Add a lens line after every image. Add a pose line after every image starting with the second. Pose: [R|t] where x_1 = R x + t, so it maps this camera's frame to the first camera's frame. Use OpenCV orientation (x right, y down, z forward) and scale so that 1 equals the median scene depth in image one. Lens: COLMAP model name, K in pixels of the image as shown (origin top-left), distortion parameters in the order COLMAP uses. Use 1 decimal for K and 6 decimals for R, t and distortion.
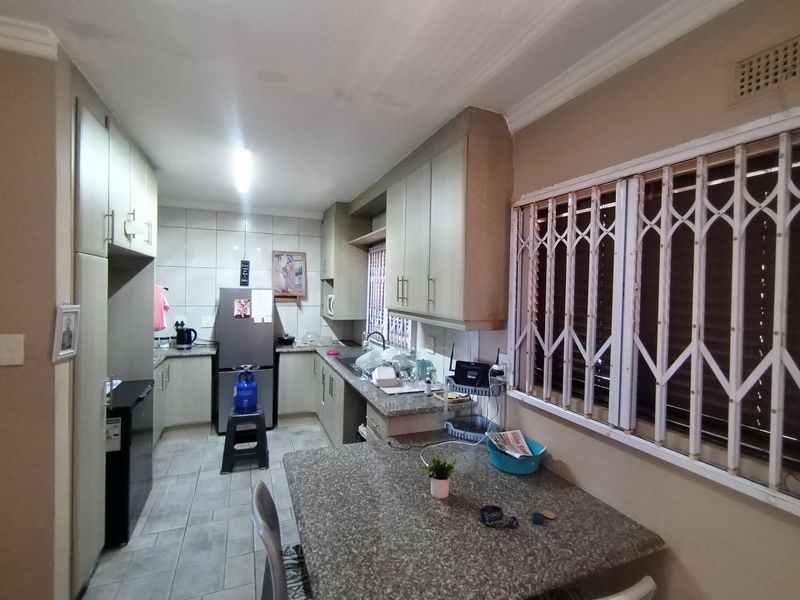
lens RADIAL K [[381.9, 0, 402.7], [0, 381.9, 295.0], [0, 0, 1]] dist [-0.001905, -0.000927]
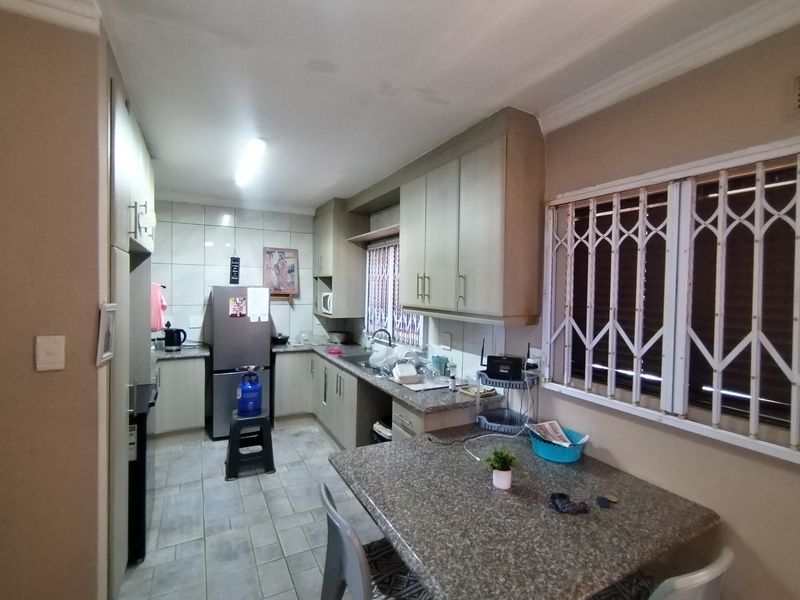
lens RADIAL K [[381.9, 0, 402.7], [0, 381.9, 295.0], [0, 0, 1]] dist [-0.001905, -0.000927]
pose [[0.994684, -0.005554, 0.102828, -0.187879], [0.005129, 0.999977, 0.004395, 0.004174], [-0.102850, -0.003844, 0.994689, 0.008700]]
